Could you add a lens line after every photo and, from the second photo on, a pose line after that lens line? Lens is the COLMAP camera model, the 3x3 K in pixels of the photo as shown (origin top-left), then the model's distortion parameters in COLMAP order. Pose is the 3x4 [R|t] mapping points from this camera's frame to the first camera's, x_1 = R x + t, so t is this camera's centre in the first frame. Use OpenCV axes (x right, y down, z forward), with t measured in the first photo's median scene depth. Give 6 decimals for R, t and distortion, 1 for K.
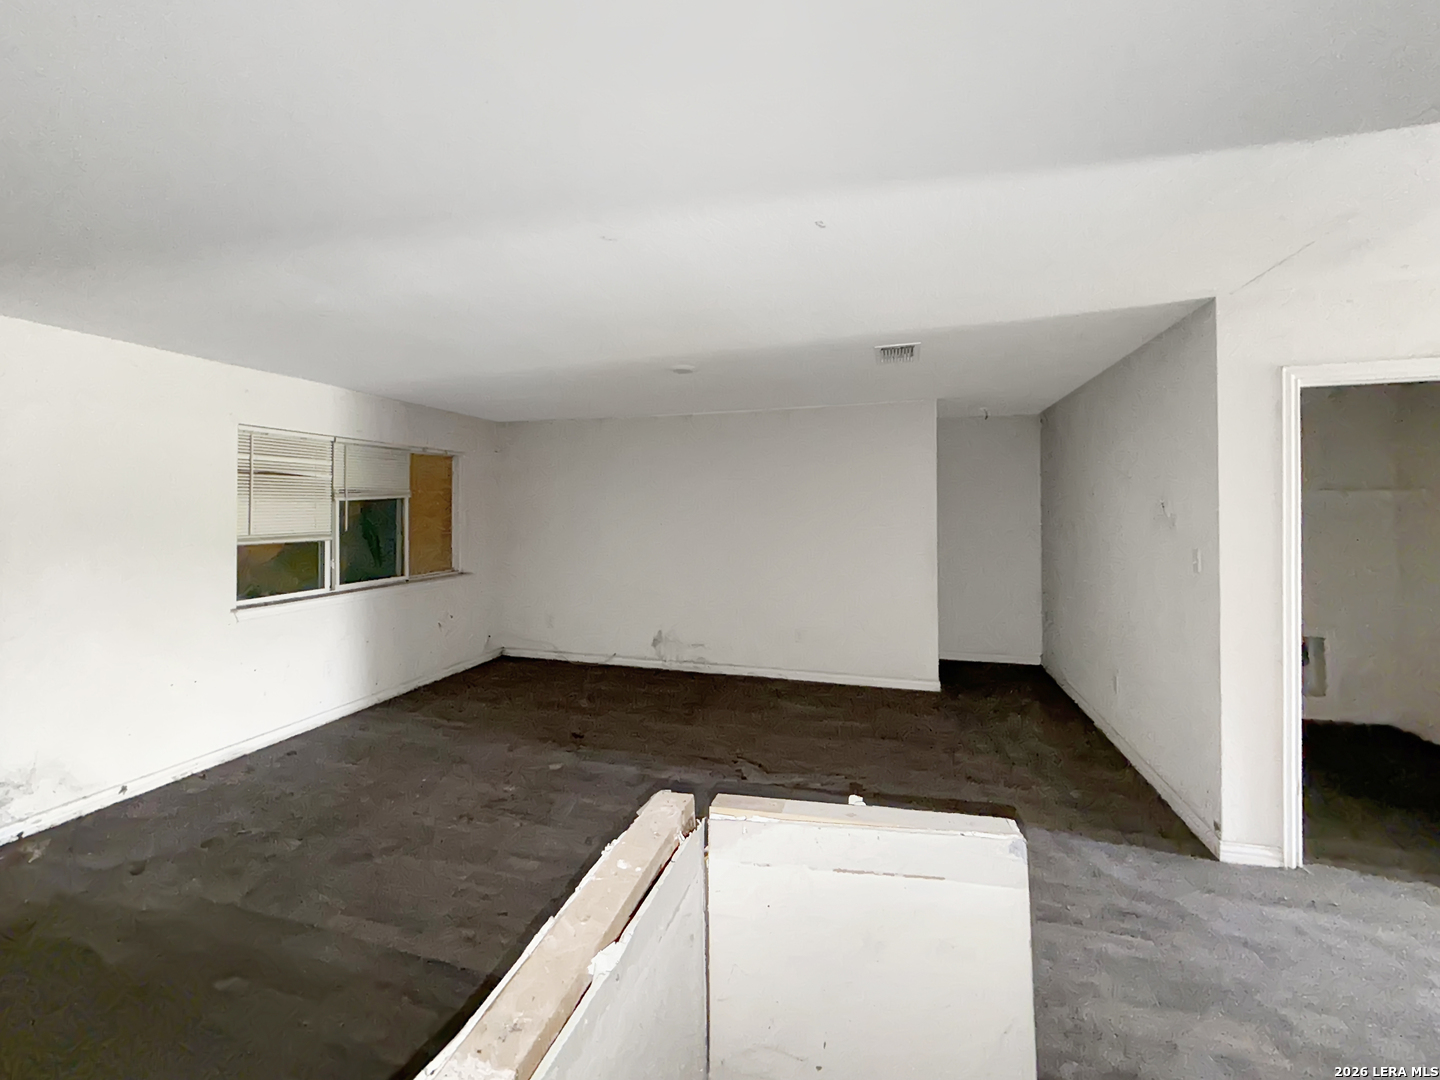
lens RADIAL K [[575.2, 0, 714.3], [0, 575.2, 505.8], [0, 0, 1]] dist [0.000039, 0.000016]
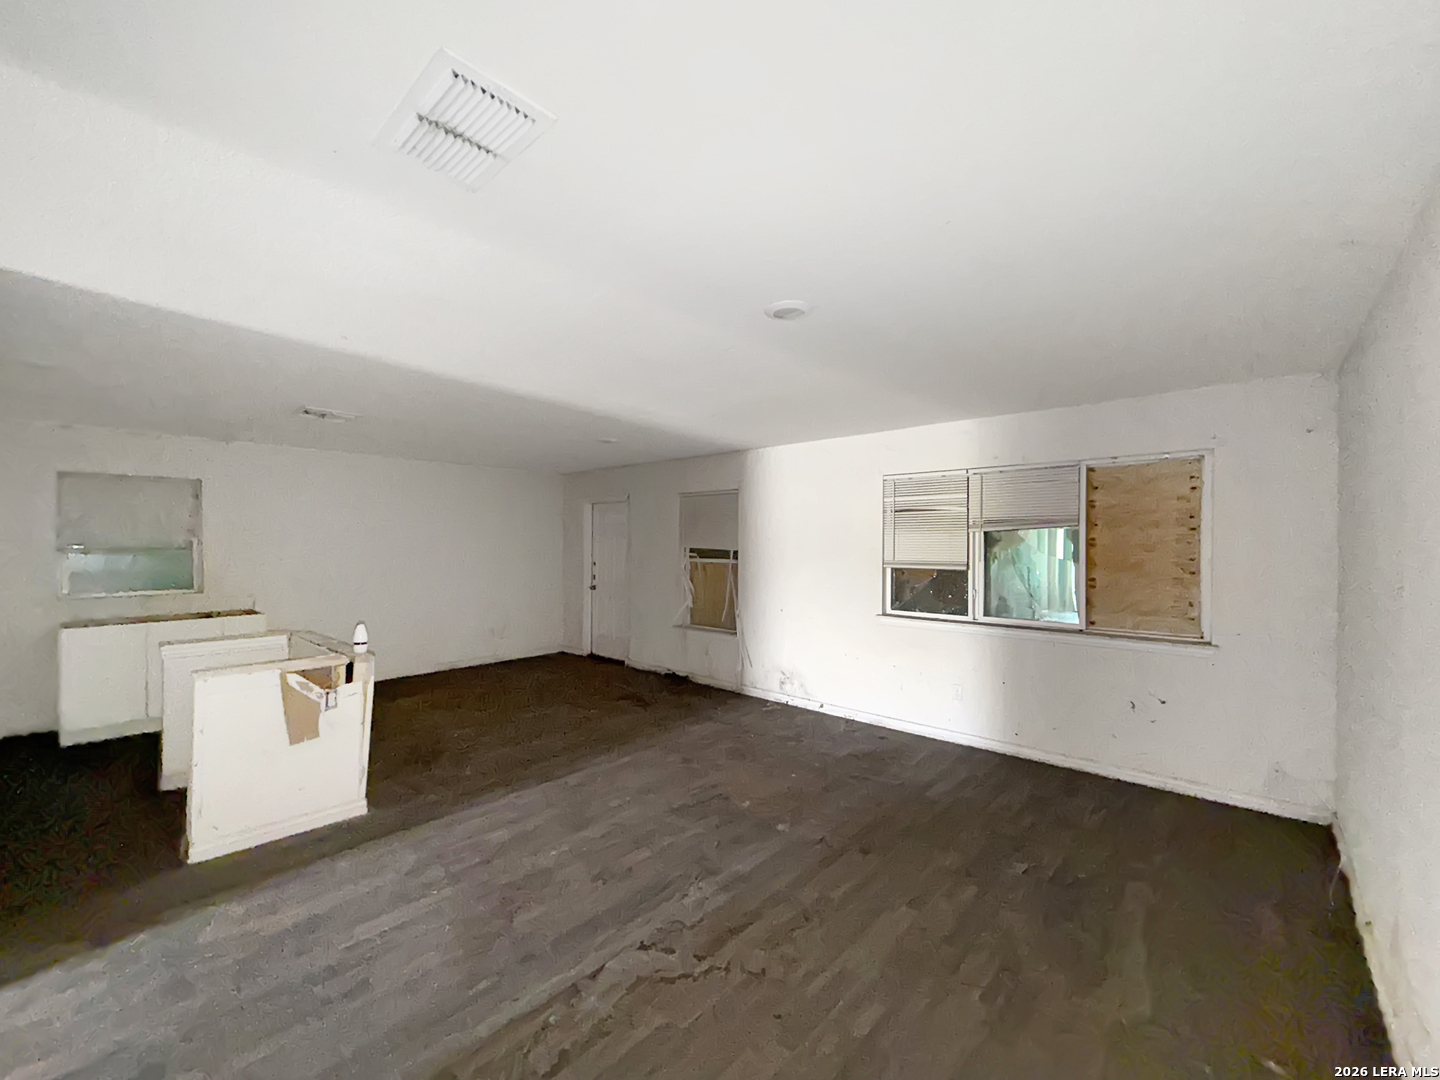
lens RADIAL K [[595.6, 0, 720.0], [0, 595.6, 540.0], [0, 0, 1]] dist [-0.000410, -0.000189]
pose [[-0.423110, 0.000591, -0.906078, 0.565269], [0.005124, 0.999985, -0.001741, 0.006558], [0.906064, -0.005380, -0.423107, 1.221537]]
